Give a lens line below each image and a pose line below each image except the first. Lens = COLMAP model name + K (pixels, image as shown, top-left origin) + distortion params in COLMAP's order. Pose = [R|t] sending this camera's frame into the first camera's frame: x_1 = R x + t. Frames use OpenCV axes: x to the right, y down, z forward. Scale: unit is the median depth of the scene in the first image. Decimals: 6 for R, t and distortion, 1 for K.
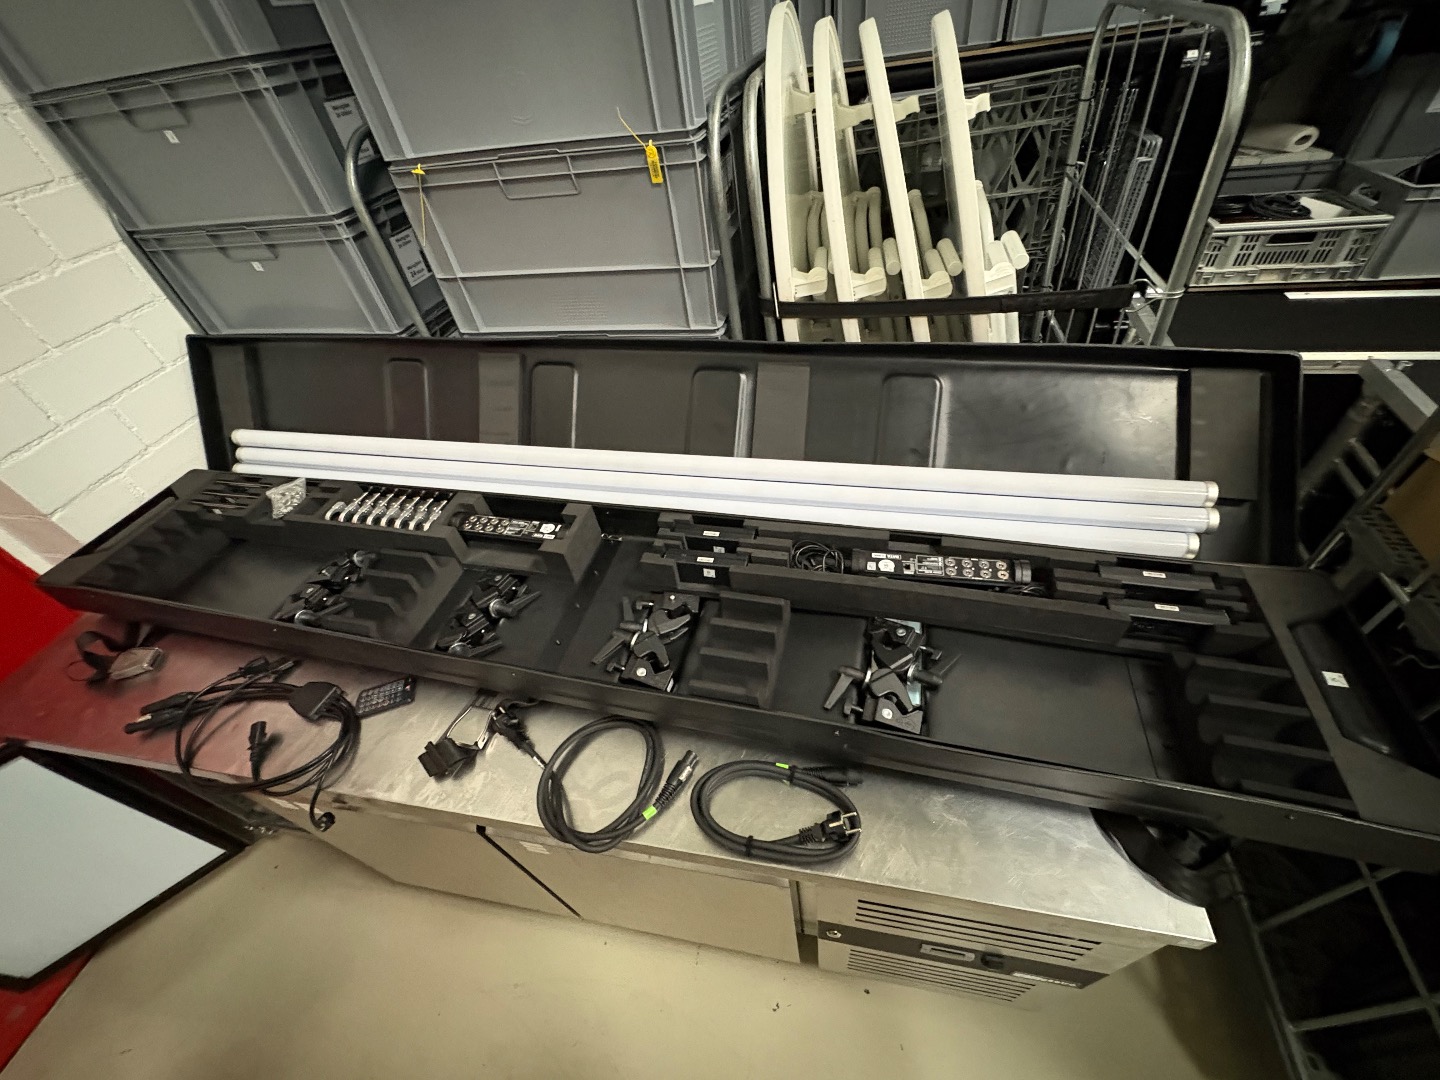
lens RADIAL K [[563.7, 0, 728.9], [0, 563.7, 539.8], [0, 0, 1]] dist [-0.002322, 0.000374]
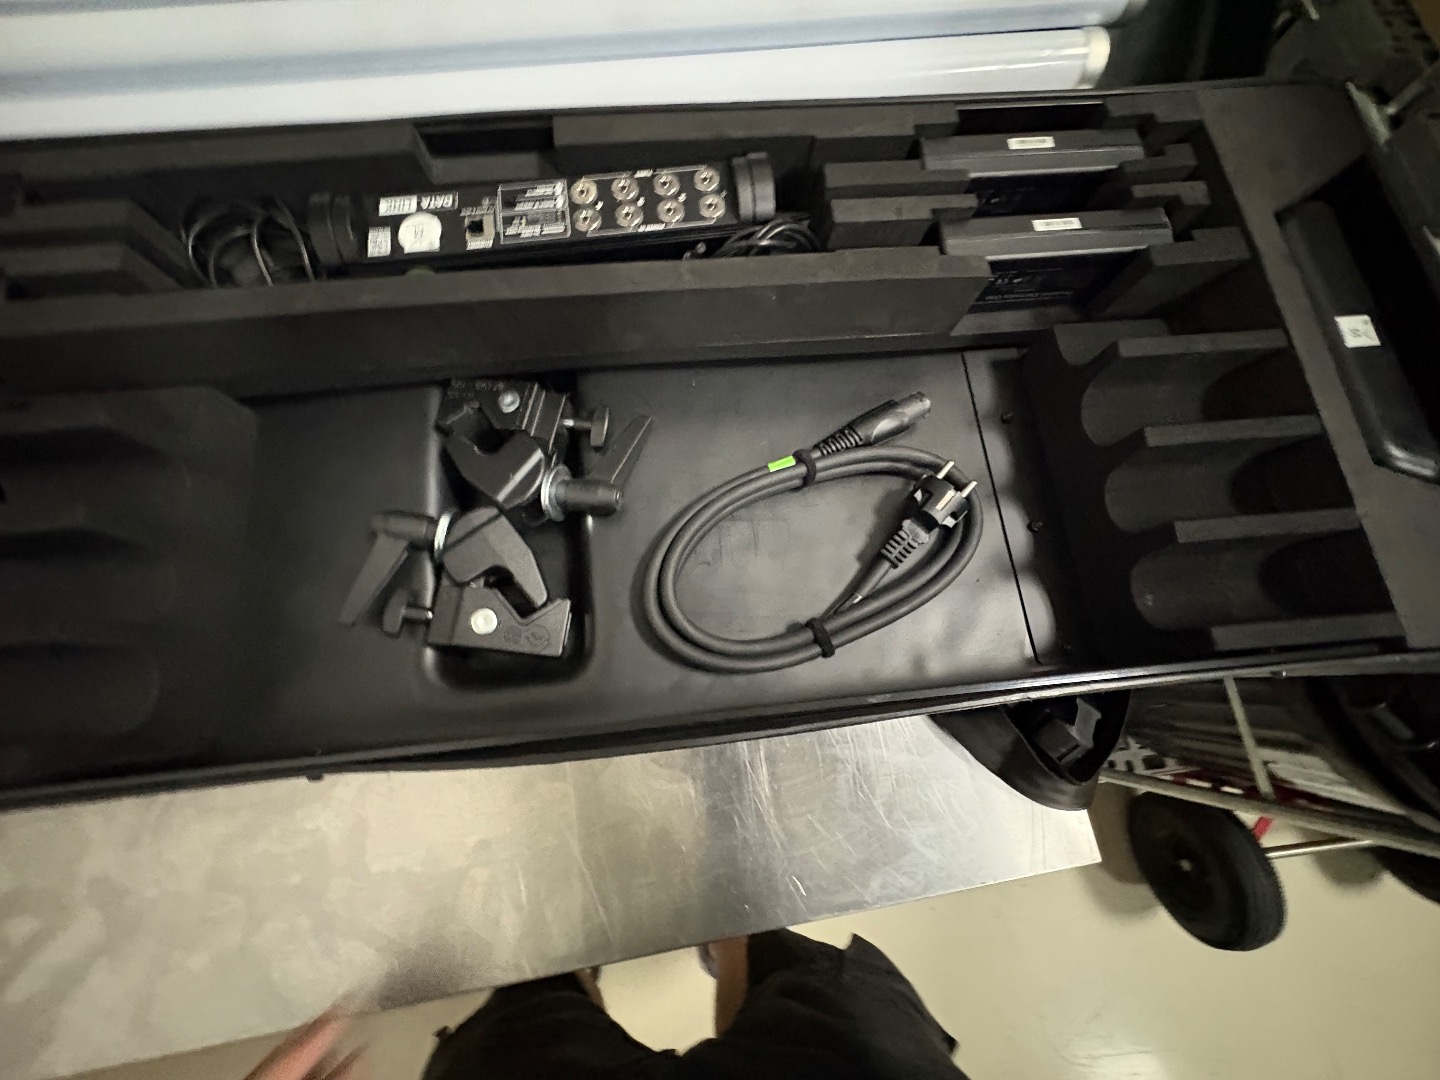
lens RADIAL K [[563.7, 0, 724.2], [0, 563.7, 529.7], [0, 0, 1]] dist [-0.002322, 0.000374]
pose [[0.929244, -0.300018, 0.215626, 0.331538], [0.150344, 0.840164, 0.521077, 0.047315], [-0.337494, -0.451790, 0.825823, 0.551193]]
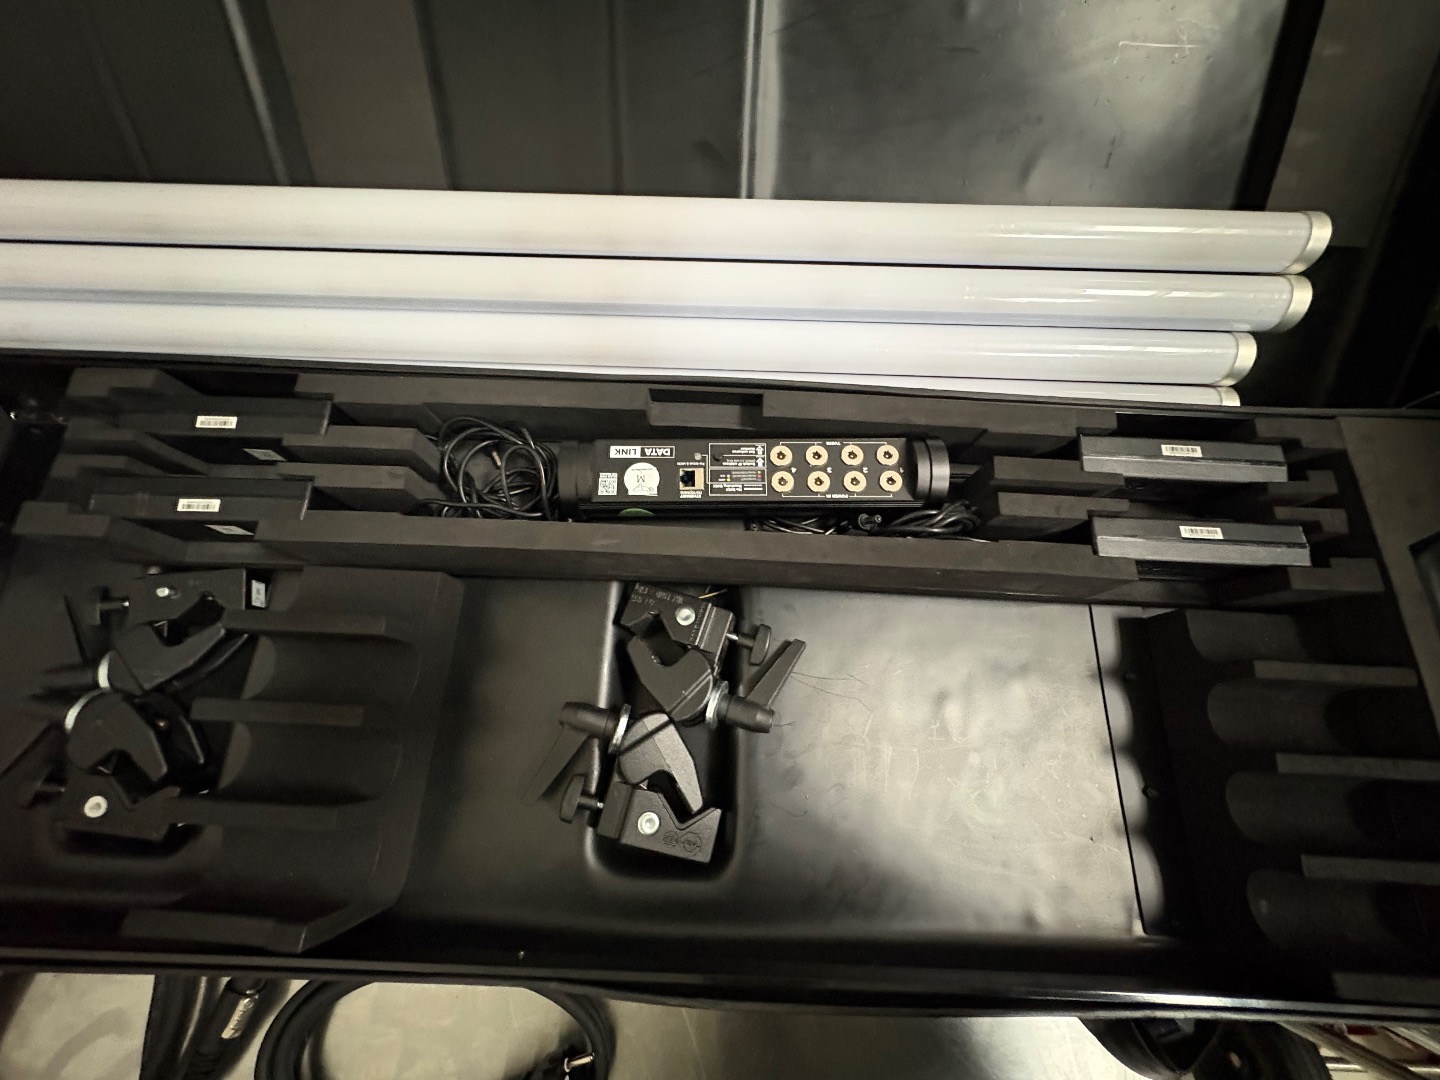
lens RADIAL K [[563.7, 0, 735.2], [0, 563.7, 546.9], [0, 0, 1]] dist [-0.002322, 0.000374]
pose [[0.971416, -0.160186, 0.175190, 0.269192], [0.062316, 0.884198, 0.462936, -0.105568], [-0.229059, -0.438787, 0.868906, 0.593750]]
